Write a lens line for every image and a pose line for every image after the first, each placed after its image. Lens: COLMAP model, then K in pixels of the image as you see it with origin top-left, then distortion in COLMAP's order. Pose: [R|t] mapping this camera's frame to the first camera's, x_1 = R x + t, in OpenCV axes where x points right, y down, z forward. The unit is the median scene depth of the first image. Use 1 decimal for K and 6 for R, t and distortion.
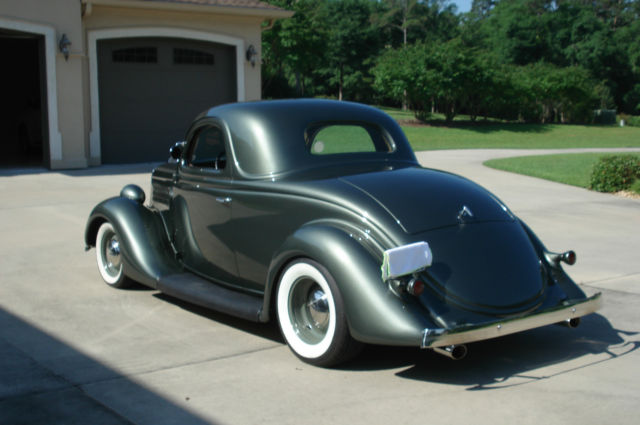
lens RADIAL K [[855.7, 0, 320.0], [0, 855.7, 212.5], [0, 0, 1]] dist [-0.028885, -0.132658]
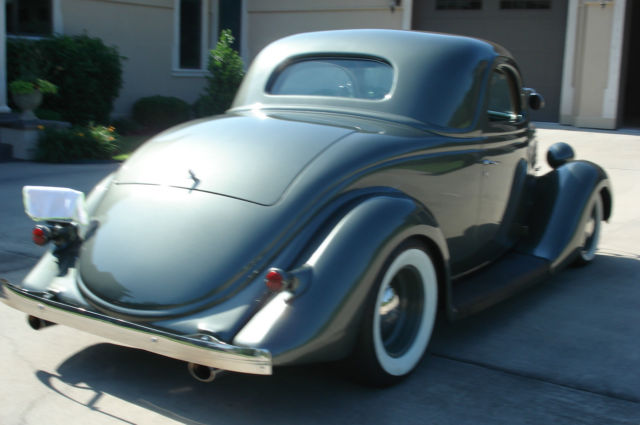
lens RADIAL K [[855.7, 0, 320.0], [0, 855.7, 212.5], [0, 0, 1]] dist [-0.028885, -0.132658]
pose [[0.305001, 0.171553, -0.936773, 0.285046], [-0.141876, 0.980850, 0.133432, -0.025201], [0.941725, 0.092209, 0.323499, 0.280879]]
